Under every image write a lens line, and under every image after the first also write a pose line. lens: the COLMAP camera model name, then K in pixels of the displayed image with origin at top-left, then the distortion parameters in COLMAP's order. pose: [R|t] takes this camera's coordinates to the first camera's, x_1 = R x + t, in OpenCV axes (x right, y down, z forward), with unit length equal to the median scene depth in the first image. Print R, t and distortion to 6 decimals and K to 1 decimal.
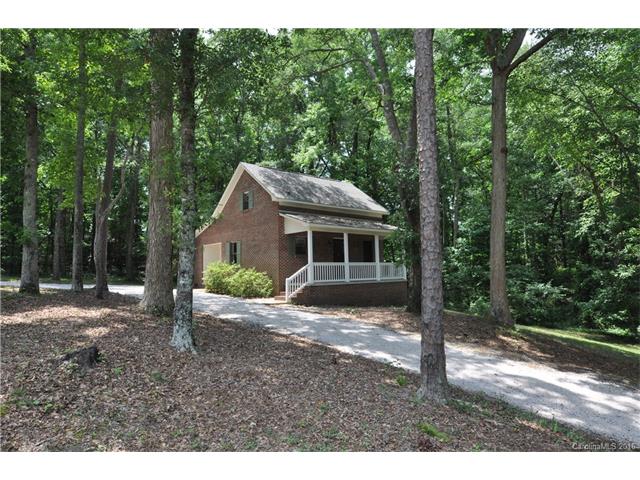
lens RADIAL K [[389.7, 0, 320.0], [0, 389.7, 240.0], [0, 0, 1]] dist [-0.001420, 0.000201]
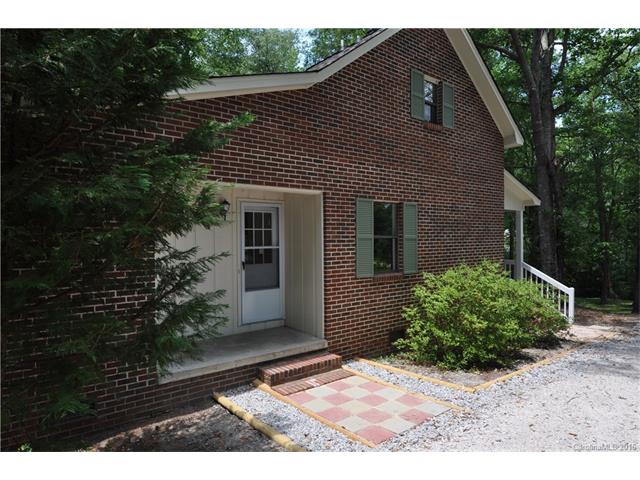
lens RADIAL K [[389.7, 0, 320.0], [0, 389.7, 240.0], [0, 0, 1]] dist [-0.001420, 0.000201]
pose [[0.044910, 0.017135, 0.998844, -0.620591], [-0.074805, 0.997104, -0.013741, 0.052374], [-0.996186, -0.074101, 0.046062, 1.176796]]
